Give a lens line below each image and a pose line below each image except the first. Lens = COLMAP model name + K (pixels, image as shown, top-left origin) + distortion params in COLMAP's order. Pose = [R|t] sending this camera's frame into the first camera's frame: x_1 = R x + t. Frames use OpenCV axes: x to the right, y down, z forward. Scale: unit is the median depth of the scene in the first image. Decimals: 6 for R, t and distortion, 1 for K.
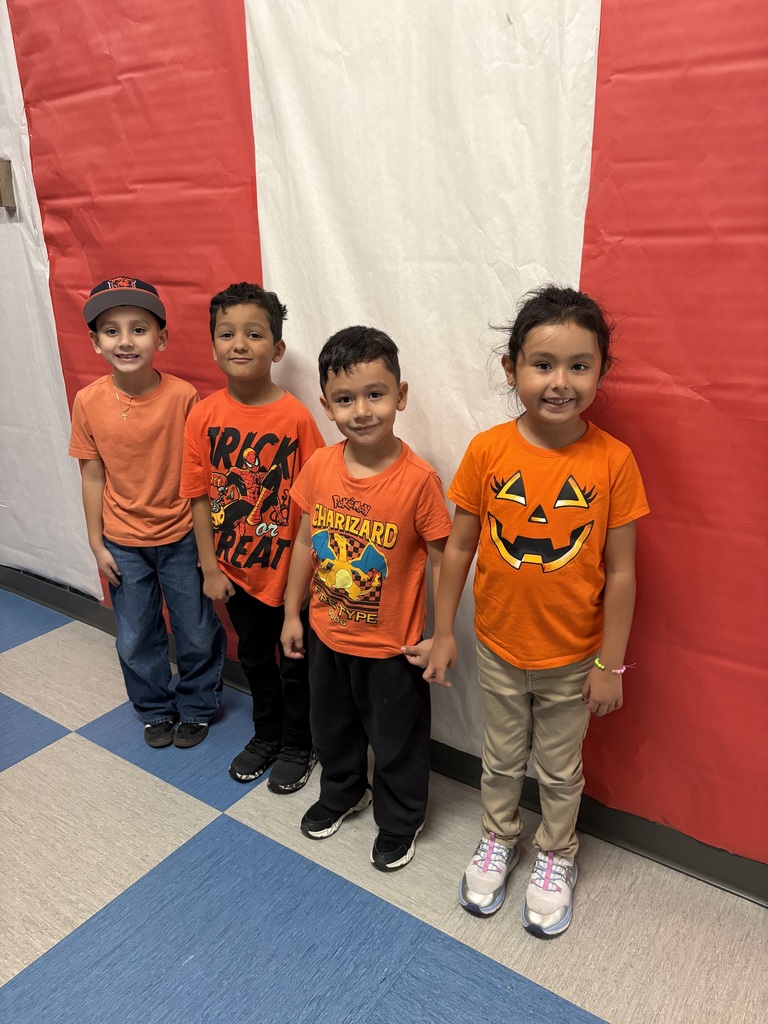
lens RADIAL K [[783.9, 0, 377.7], [0, 783.9, 504.7], [0, 0, 1]] dist [0.035062, -0.041865]
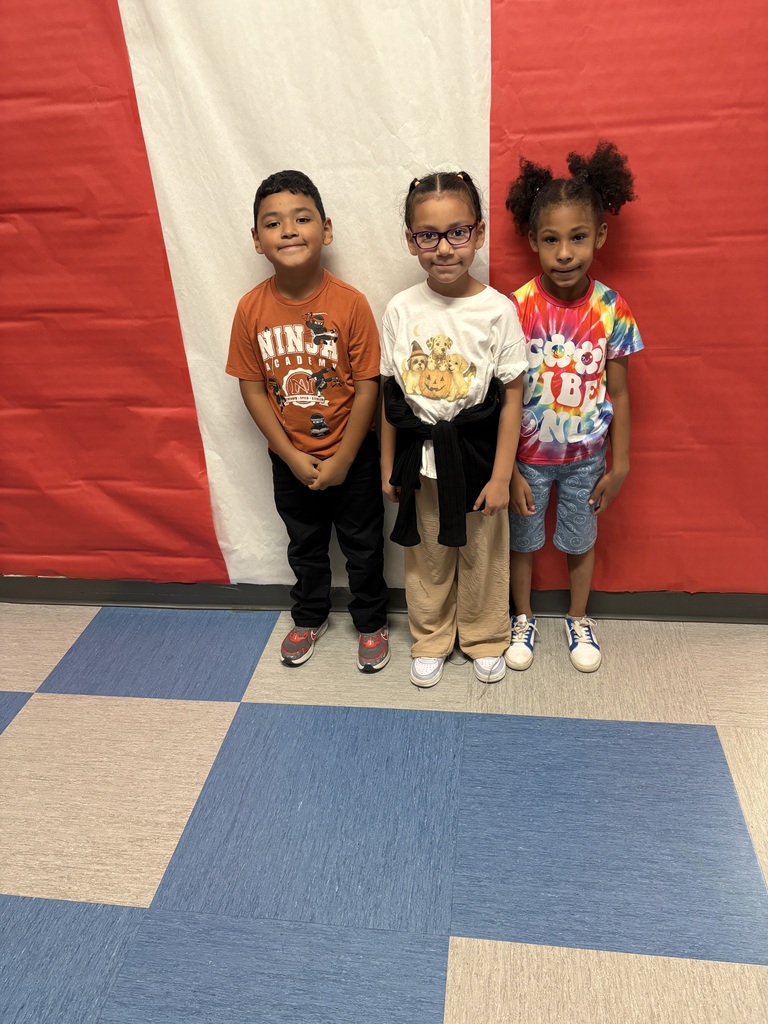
lens RADIAL K [[783.9, 0, 389.9], [0, 783.9, 512.3], [0, 0, 1]] dist [0.035062, -0.041865]
pose [[0.892676, -0.250361, 0.374764, -0.385064], [0.193983, 0.963987, 0.181931, -0.028458], [-0.406817, -0.089708, 0.909095, -0.070403]]
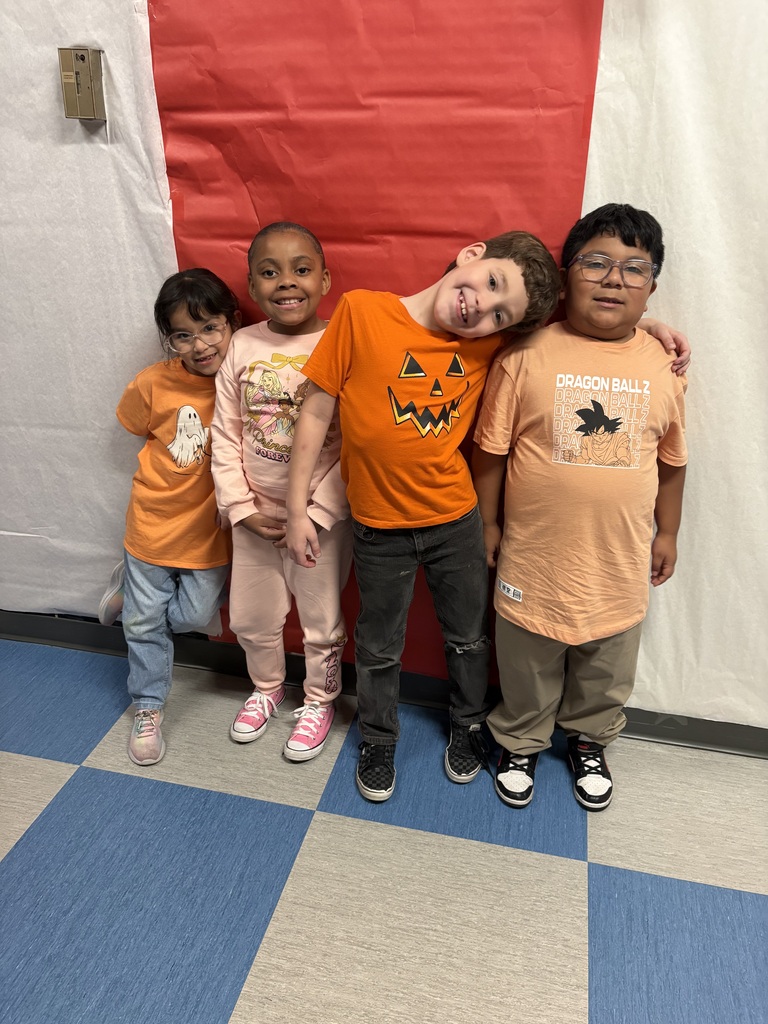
lens RADIAL K [[783.9, 0, 389.0], [0, 783.9, 514.8], [0, 0, 1]] dist [0.035062, -0.041865]
pose [[0.931021, -0.135828, 0.338747, -0.694409], [0.100516, 0.987699, 0.119781, -0.123458], [-0.350850, -0.077469, 0.933222, 0.316400]]
